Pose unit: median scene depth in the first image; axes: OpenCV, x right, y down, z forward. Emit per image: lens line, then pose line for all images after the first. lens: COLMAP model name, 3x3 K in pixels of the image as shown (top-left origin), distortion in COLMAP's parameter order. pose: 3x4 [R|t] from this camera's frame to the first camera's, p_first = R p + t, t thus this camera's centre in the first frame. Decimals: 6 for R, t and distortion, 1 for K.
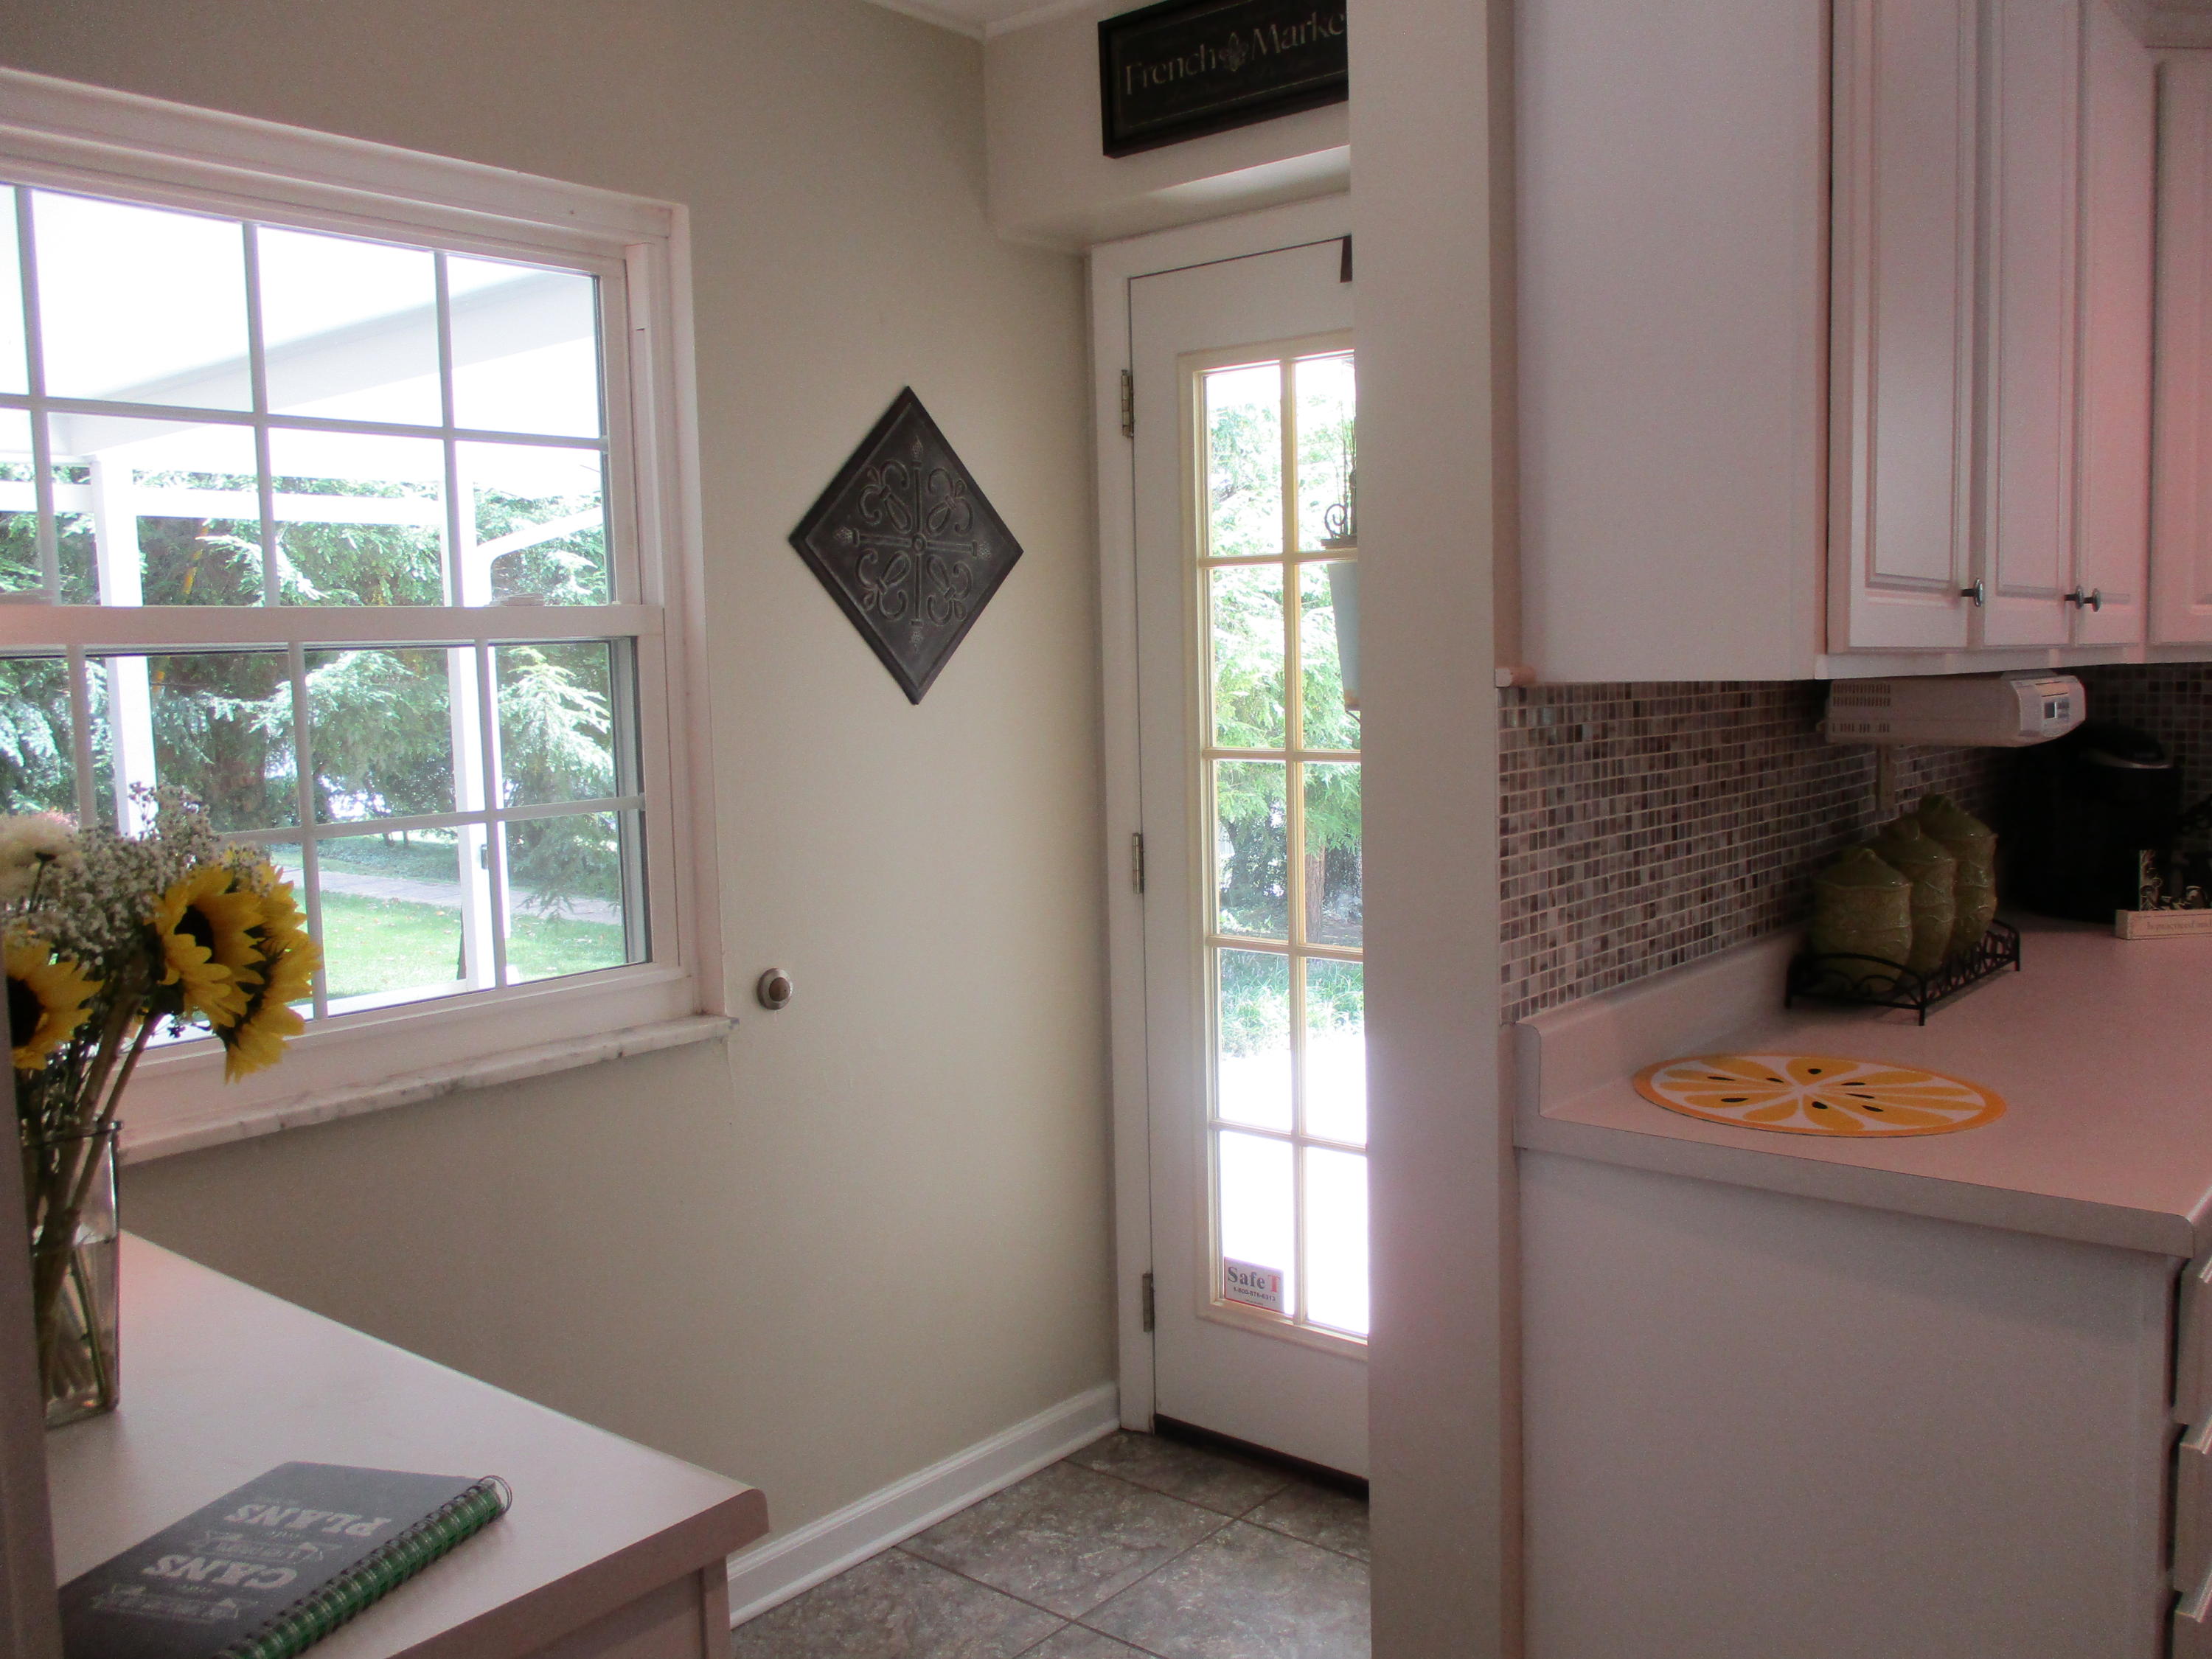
lens RADIAL K [[1894.1, 0, 1106.0], [0, 1894.1, 829.5], [0, 0, 1]] dist [0.003816, -0.027408]
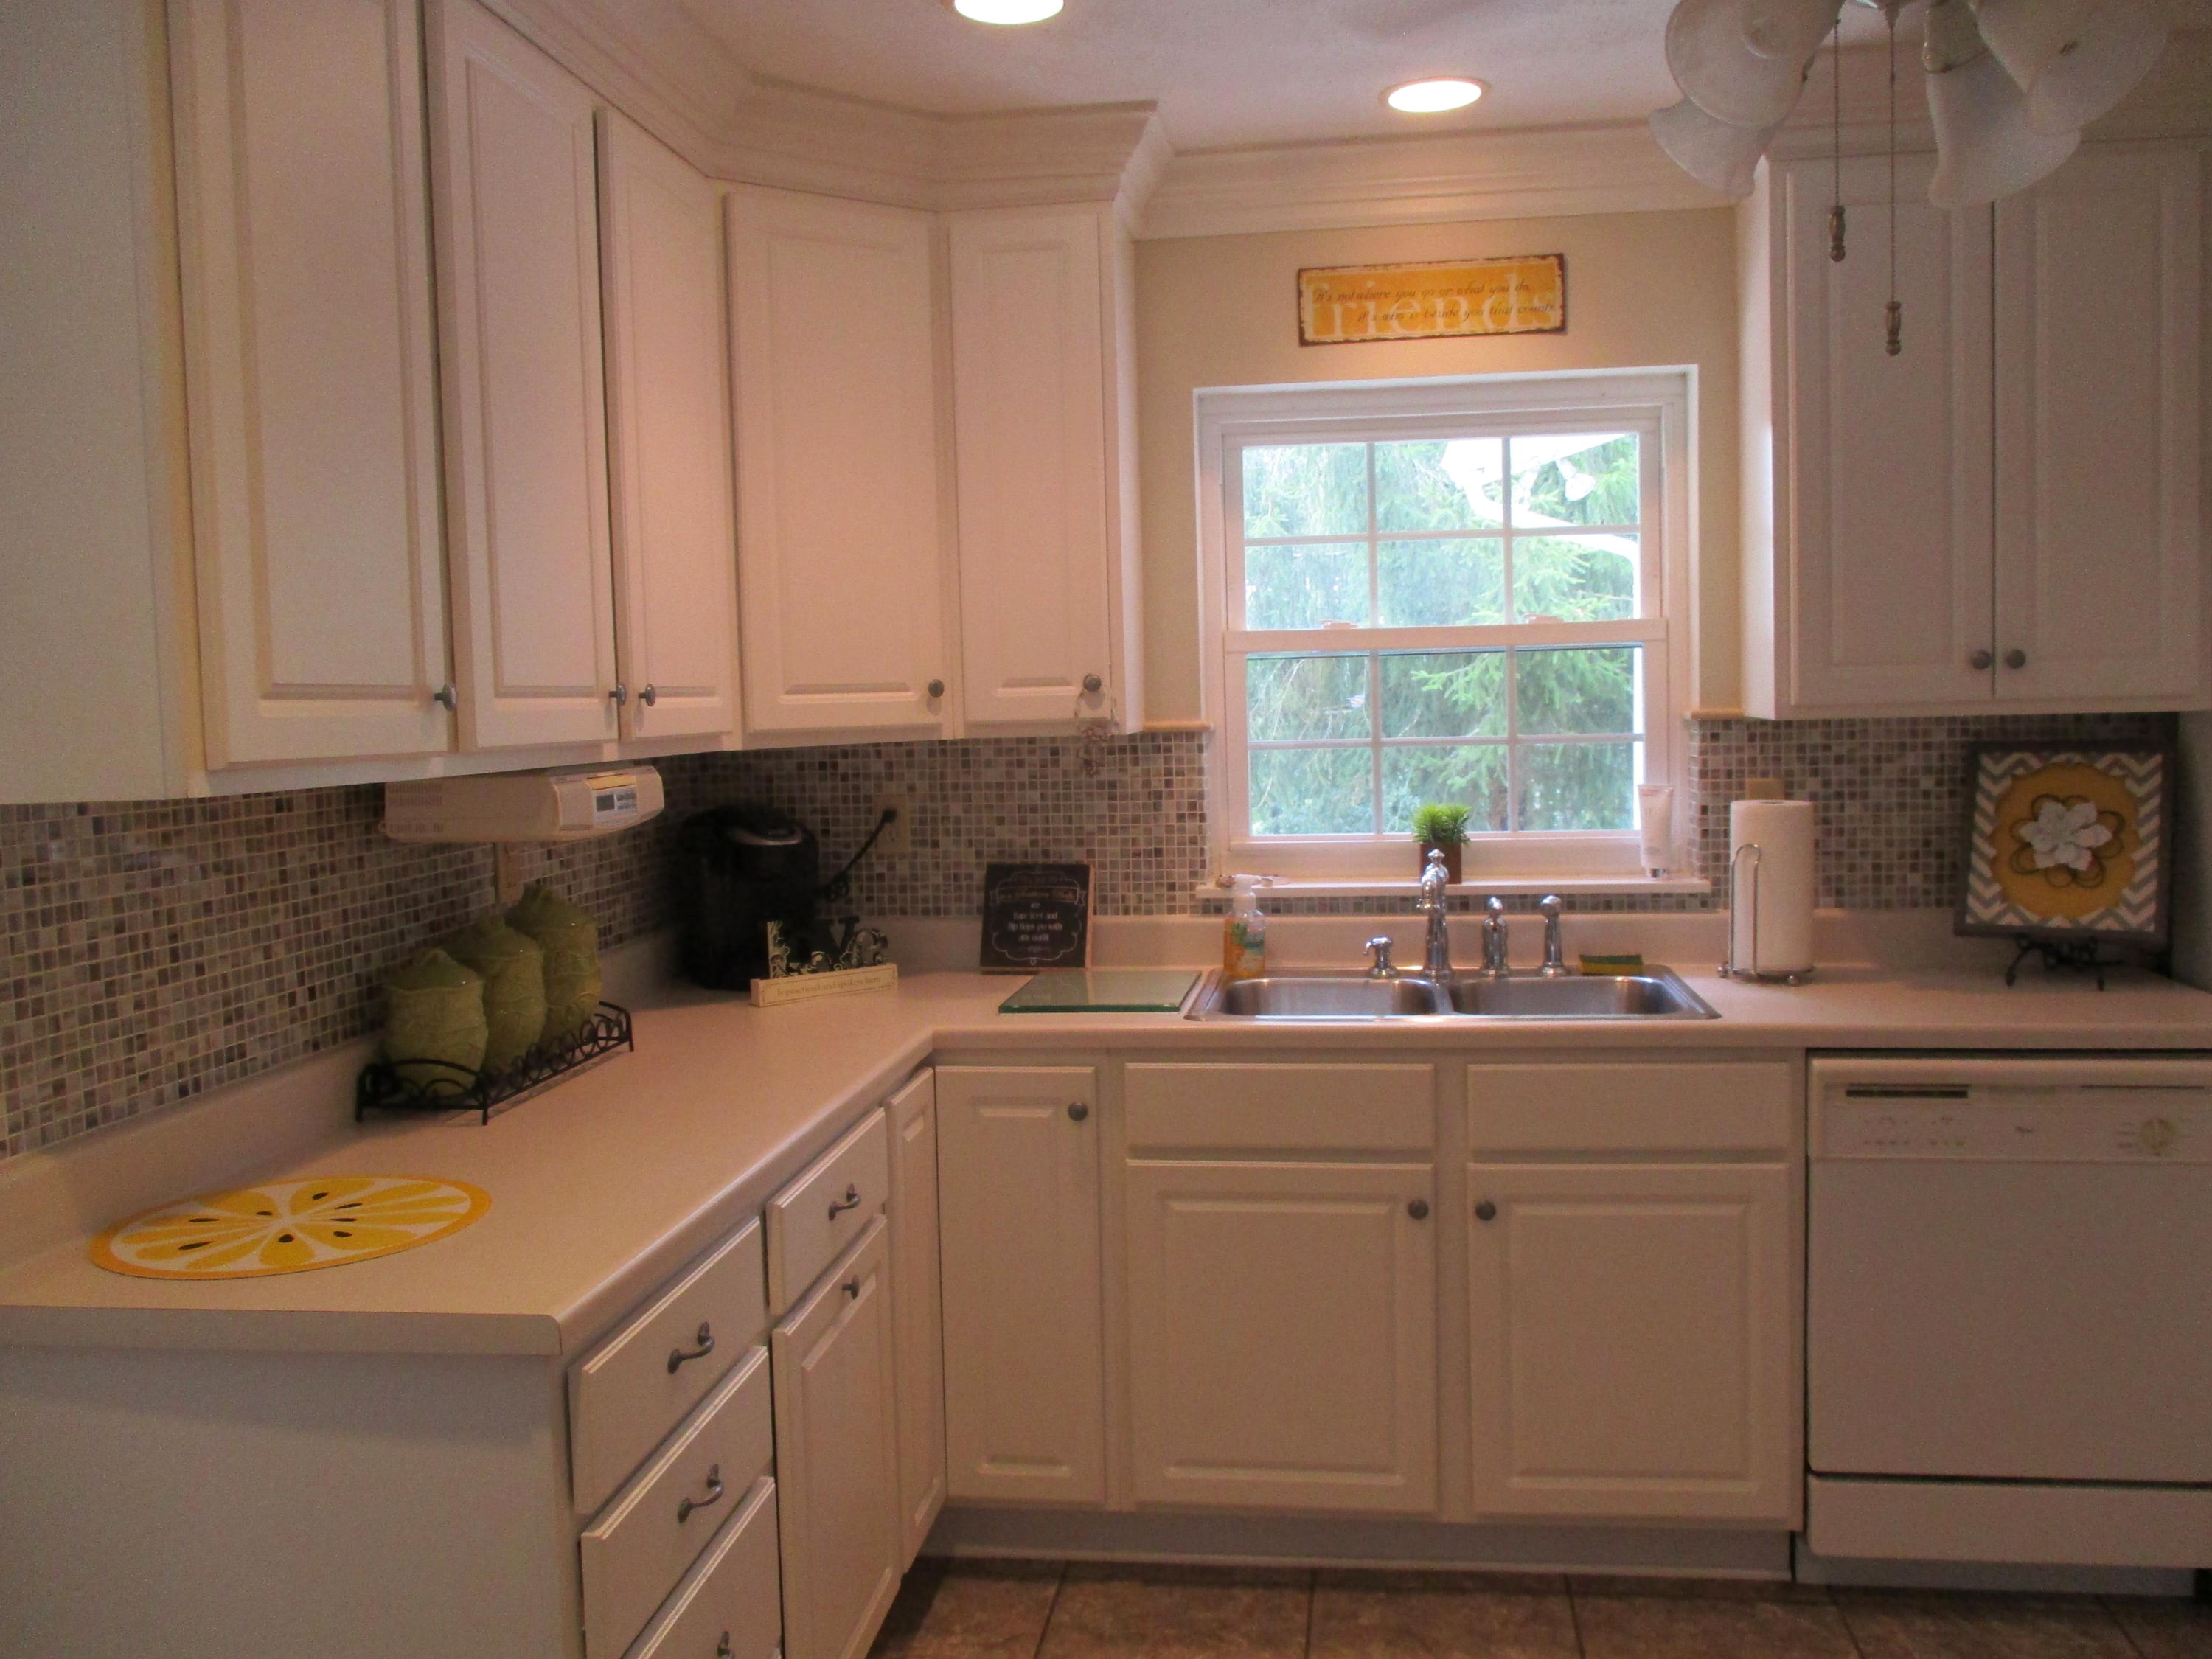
lens RADIAL K [[1894.1, 0, 1106.0], [0, 1894.1, 829.5], [0, 0, 1]] dist [0.003816, -0.027408]
pose [[0.857314, -0.046373, 0.512700, 0.197501], [0.064411, 0.997771, -0.017459, -0.012490], [-0.510748, 0.047991, 0.858390, -0.026704]]
